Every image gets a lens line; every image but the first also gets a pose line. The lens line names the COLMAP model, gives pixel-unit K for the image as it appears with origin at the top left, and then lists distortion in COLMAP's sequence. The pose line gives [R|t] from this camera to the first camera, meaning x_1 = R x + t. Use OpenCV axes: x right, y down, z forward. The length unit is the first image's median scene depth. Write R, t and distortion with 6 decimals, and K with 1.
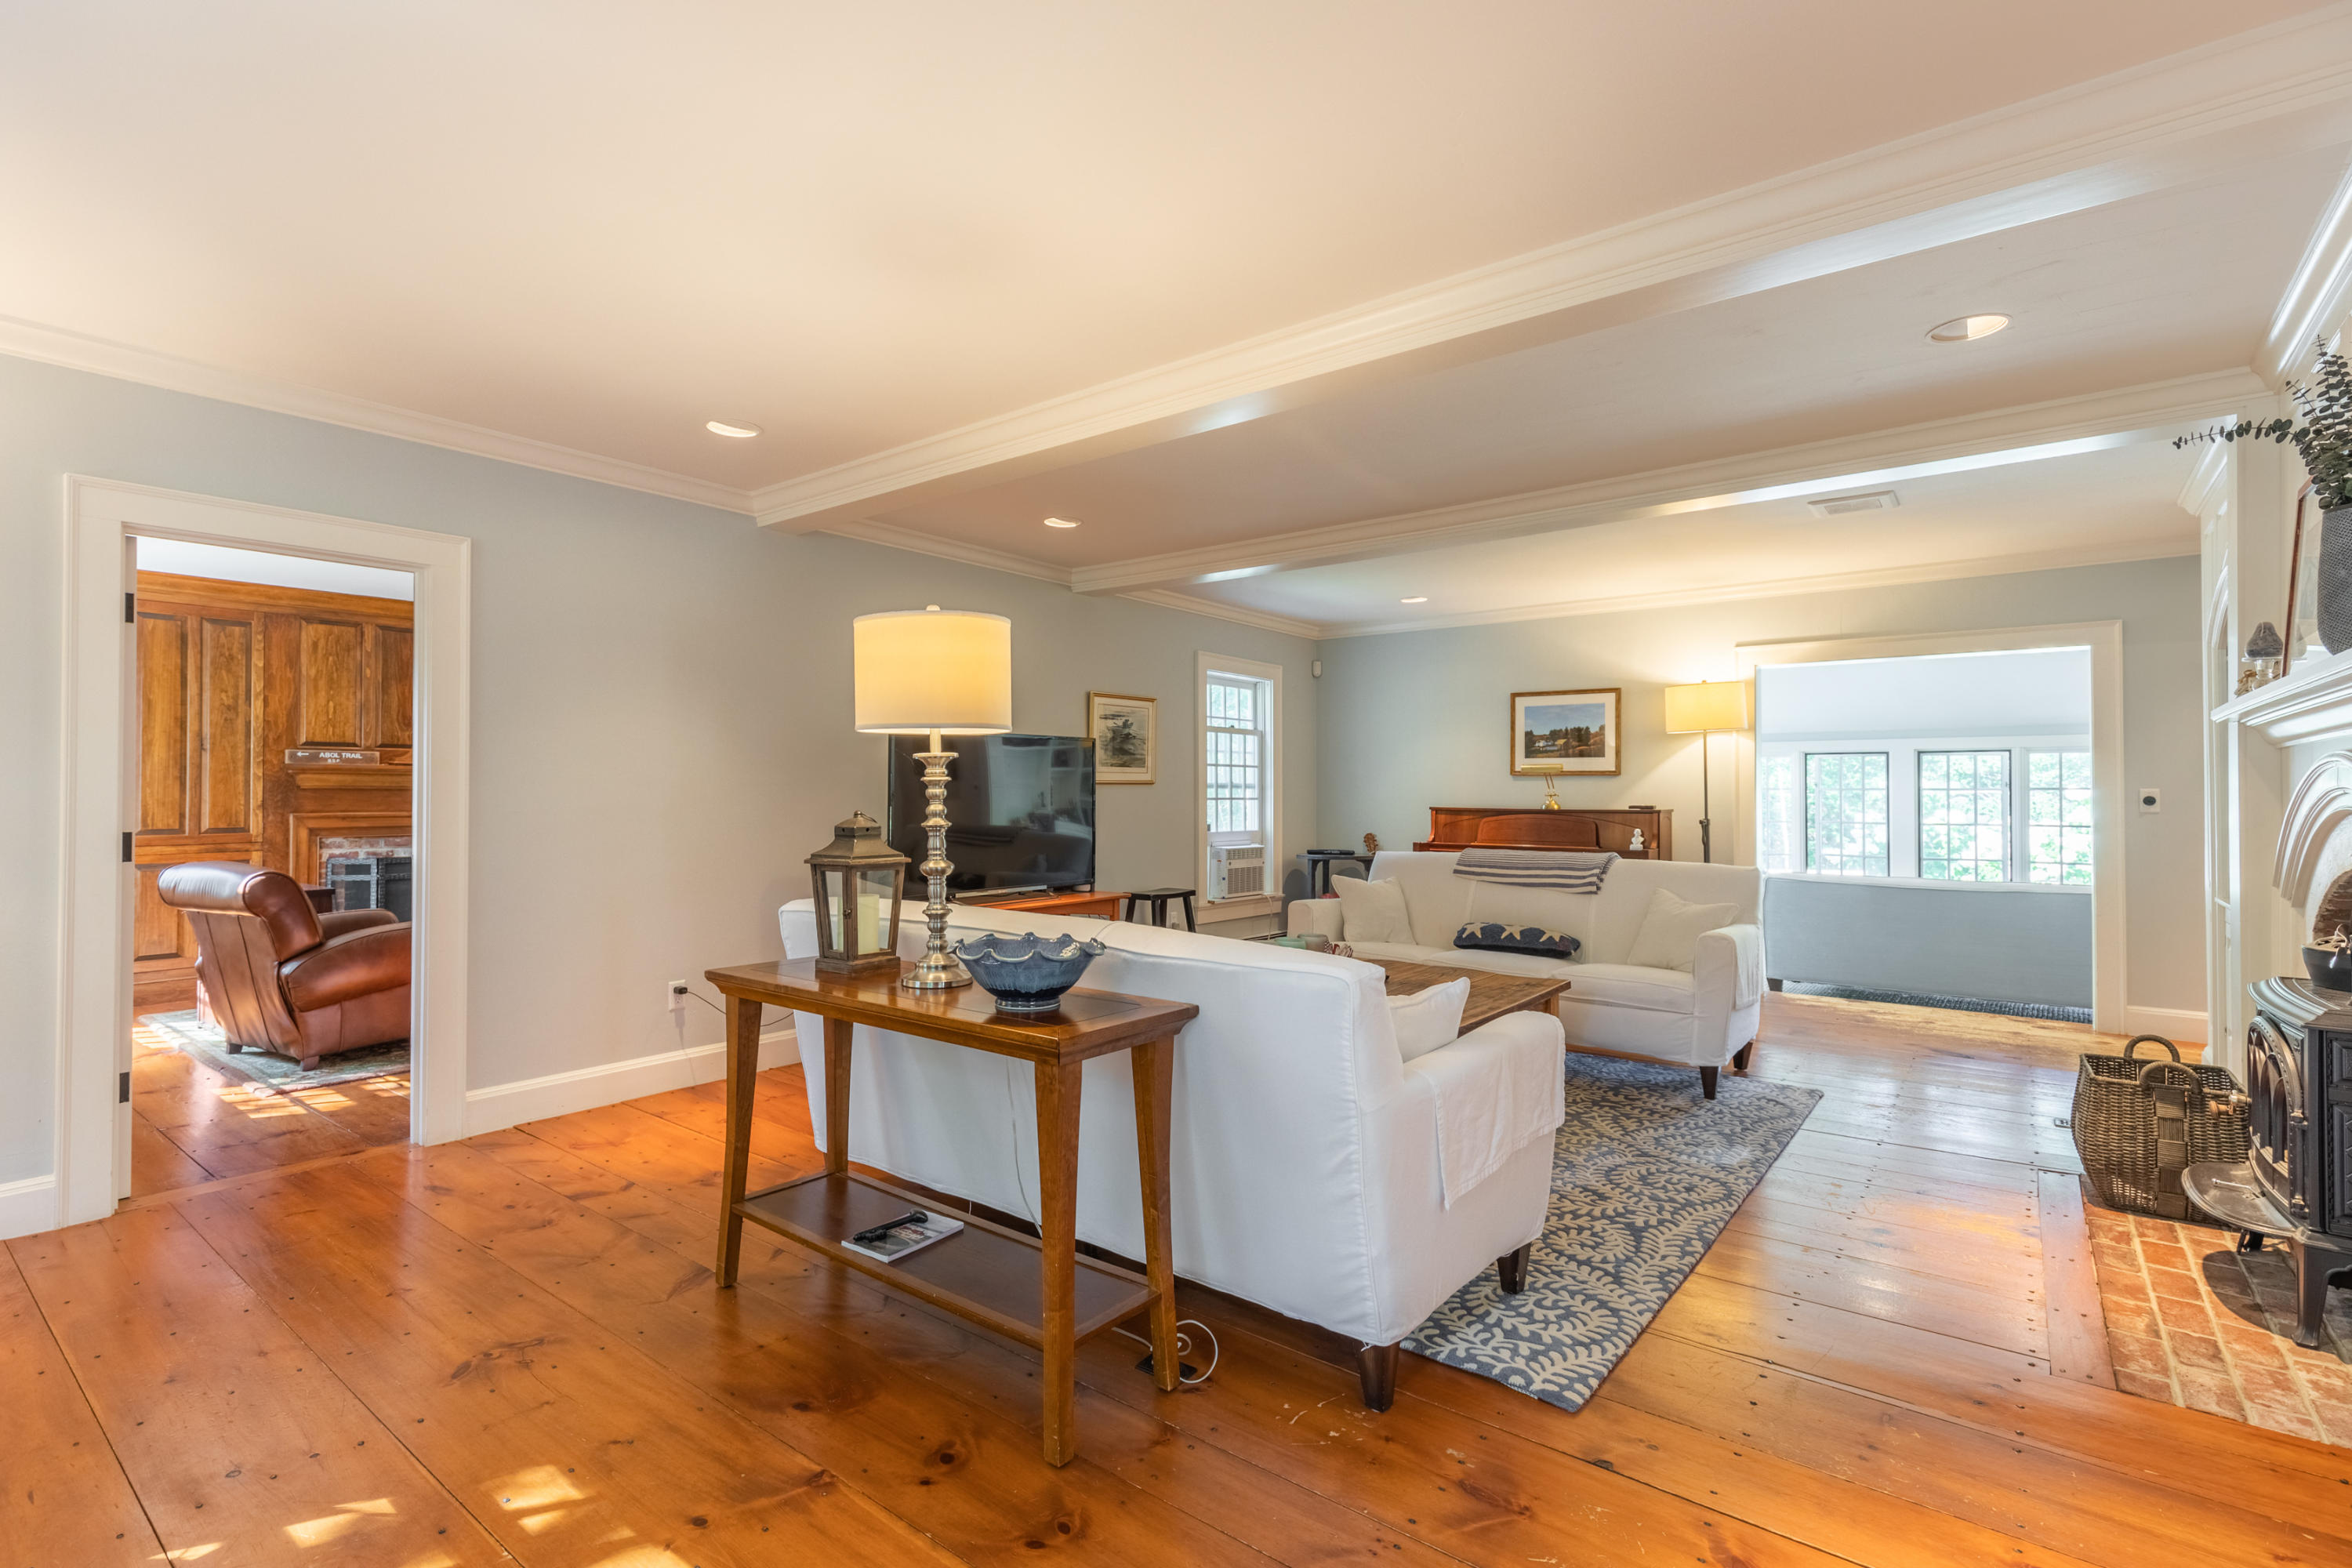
lens RADIAL K [[1089.7, 0, 1176.0], [0, 1089.7, 784.0], [0, 0, 1]] dist [-0.000507, -0.000200]
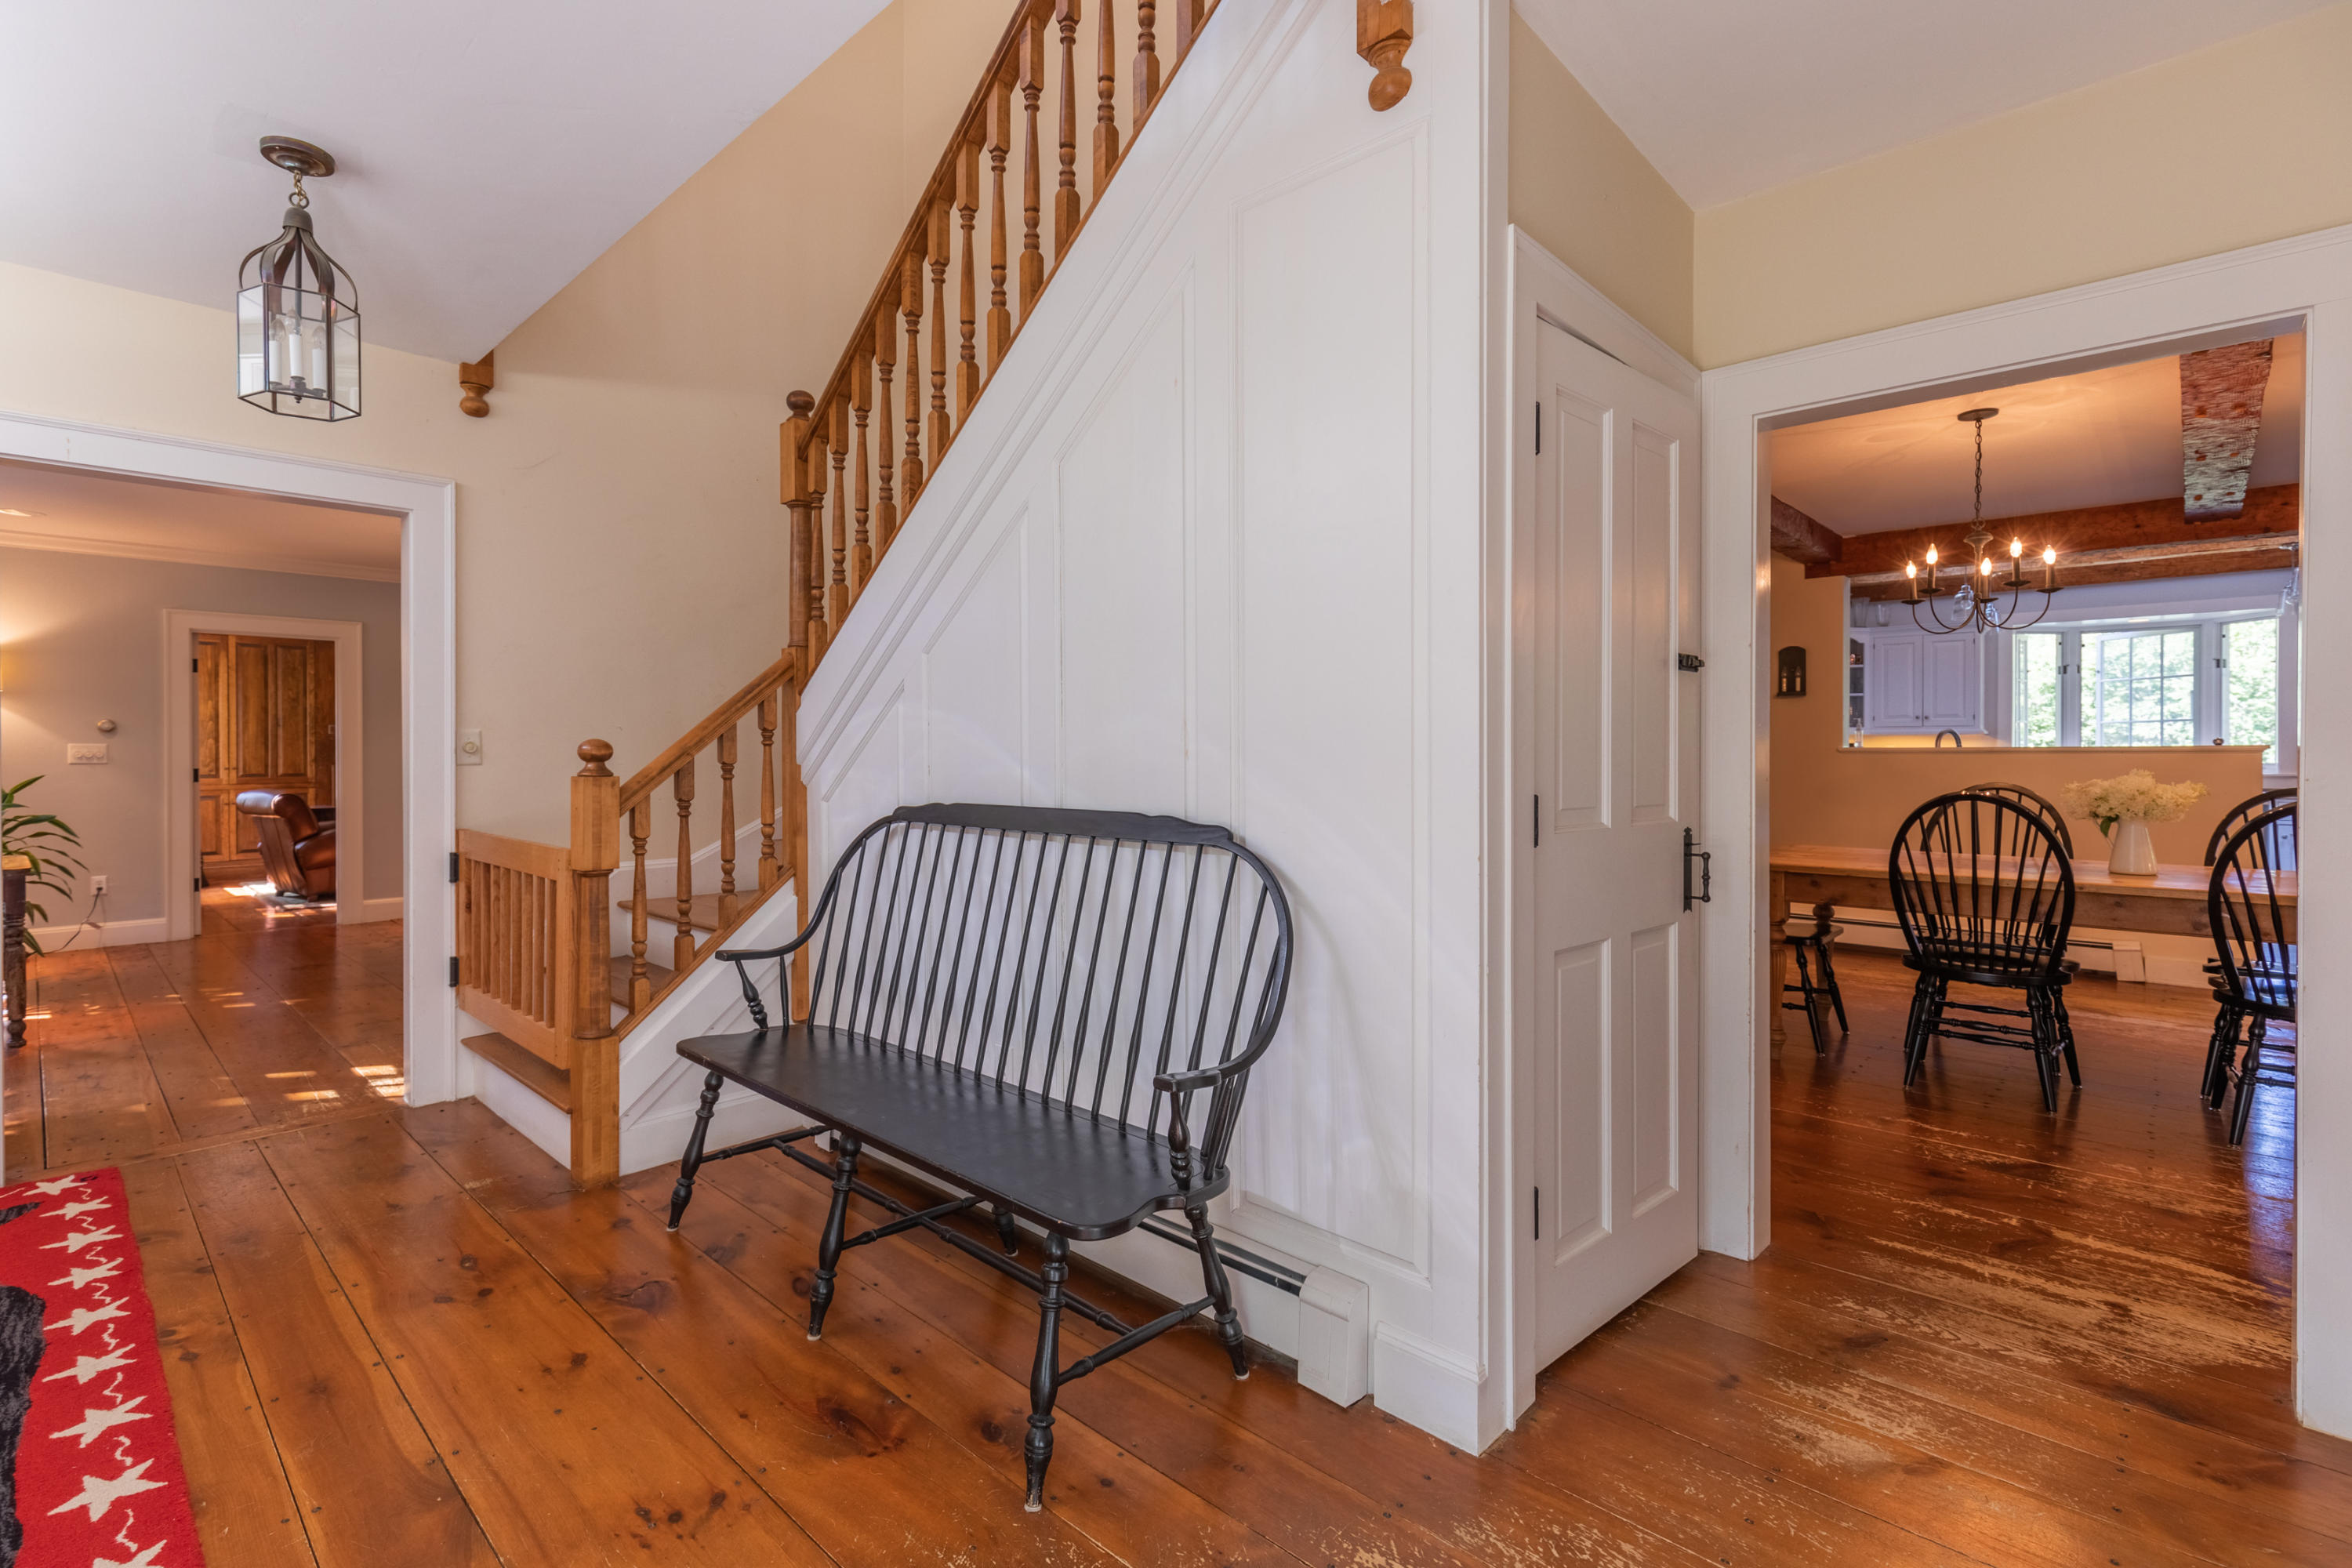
lens RADIAL K [[1067.7, 0, 1176.0], [0, 1067.7, 784.0], [0, 0, 1]] dist [0.001646, 0.000451]
pose [[0.995672, 0.005596, -0.092774, 0.622138], [-0.002410, 0.999404, 0.034423, -0.002472], [0.092911, -0.034051, 0.995092, -0.496258]]
